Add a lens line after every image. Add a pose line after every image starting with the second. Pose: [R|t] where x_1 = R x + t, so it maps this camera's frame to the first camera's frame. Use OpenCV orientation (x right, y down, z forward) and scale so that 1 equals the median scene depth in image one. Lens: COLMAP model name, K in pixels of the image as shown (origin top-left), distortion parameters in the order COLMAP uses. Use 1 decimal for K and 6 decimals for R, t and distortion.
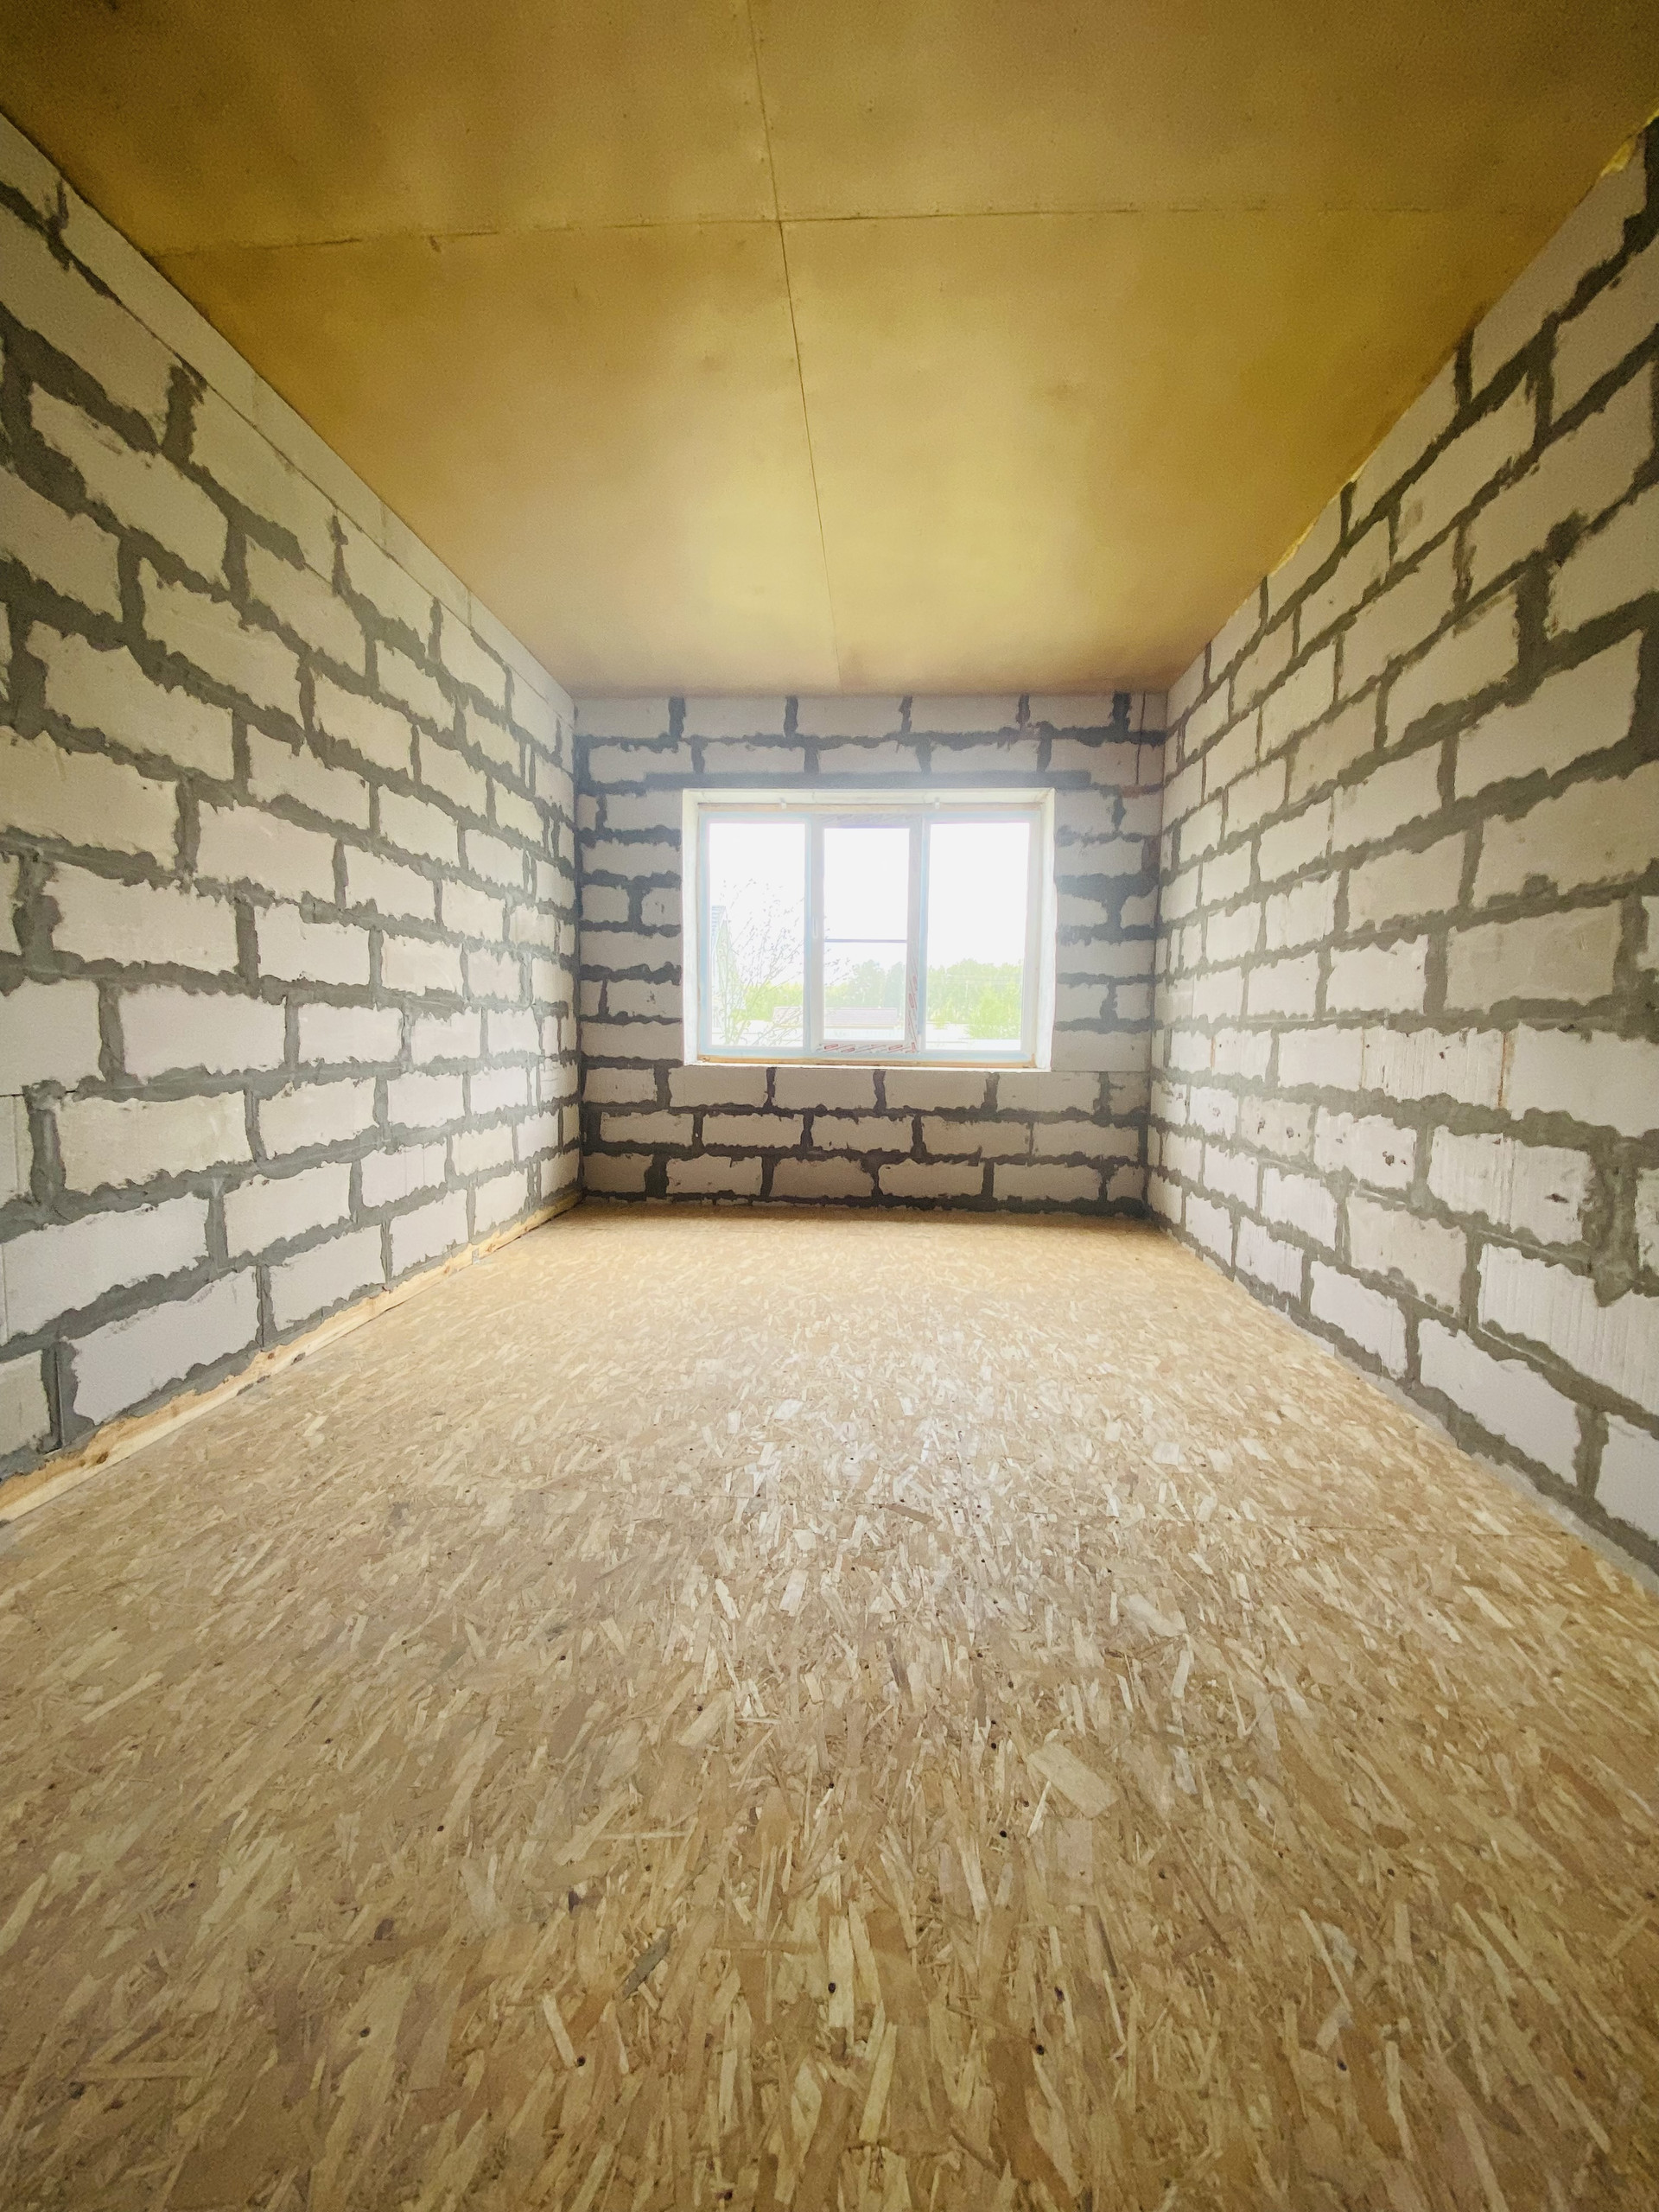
lens RADIAL K [[900.9, 0, 847.6], [0, 900.9, 1110.9], [0, 0, 1]] dist [-0.000226, 0.000081]
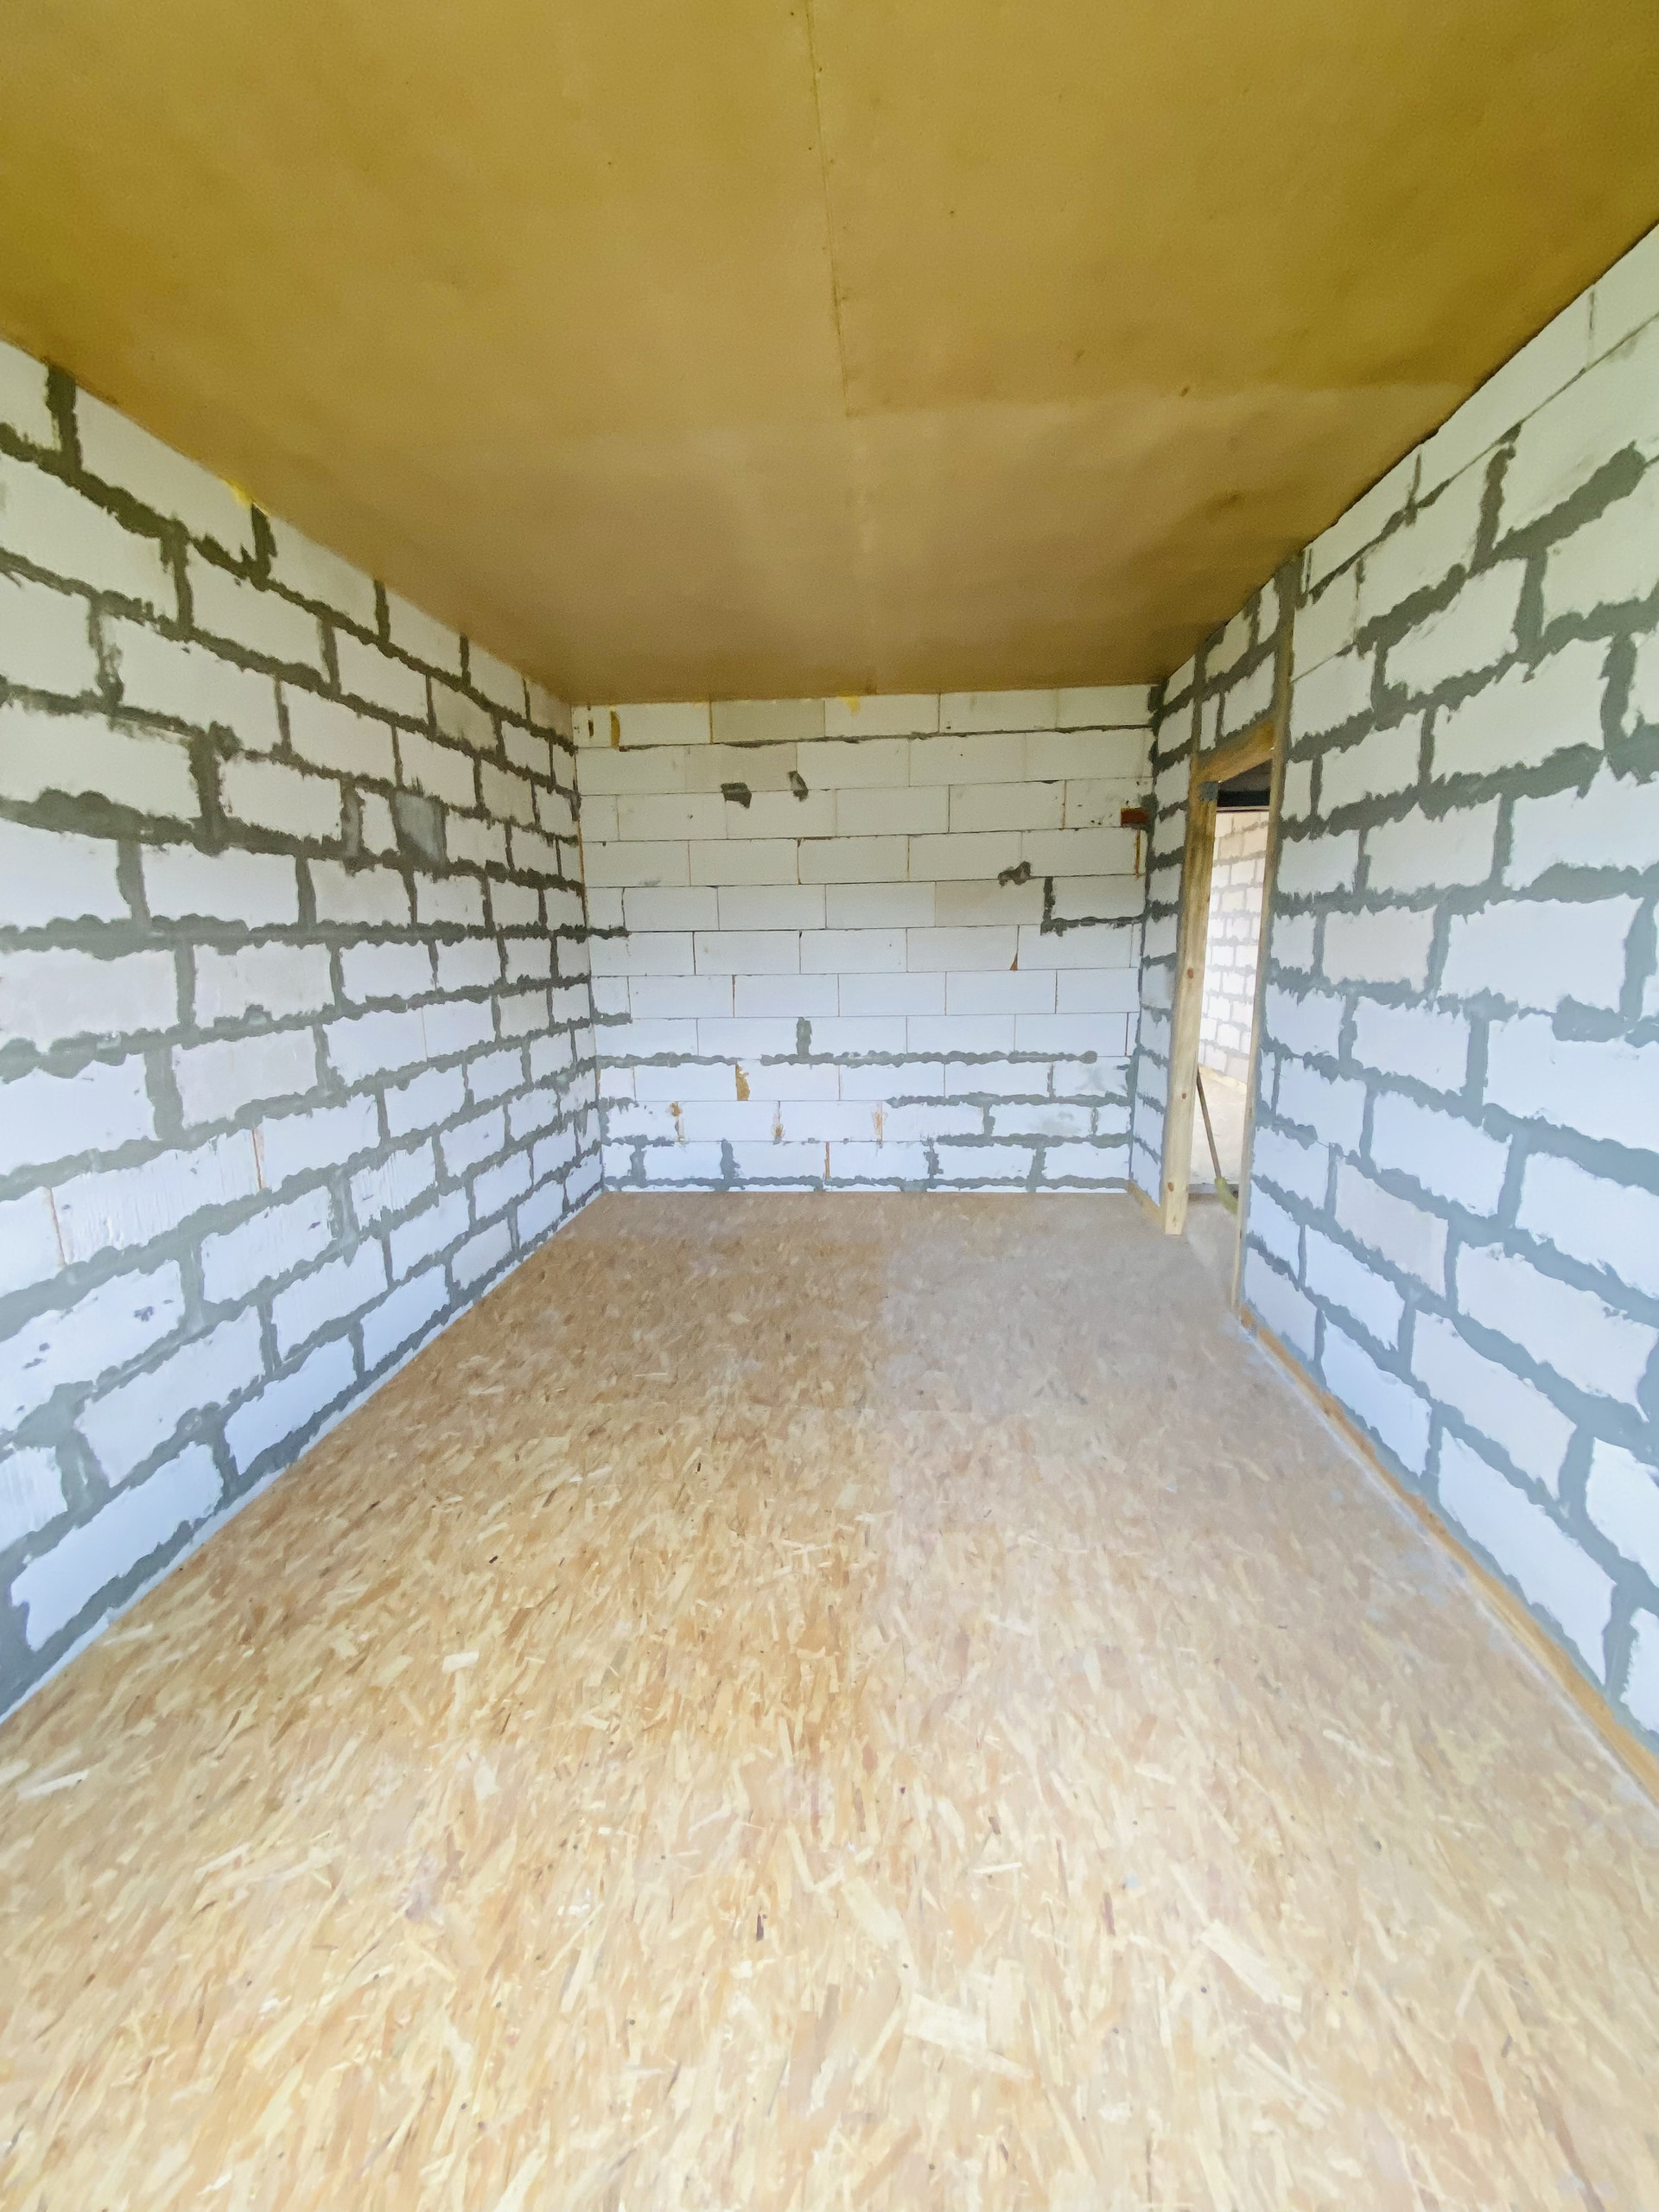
lens RADIAL K [[900.9, 0, 832.3], [0, 900.9, 1110.3], [0, 0, 1]] dist [-0.000226, 0.000081]
pose [[-0.999670, -0.001388, 0.025637, -0.067916], [0.005931, 0.959045, 0.283192, -0.366384], [-0.024981, 0.283250, -0.958721, 1.737635]]
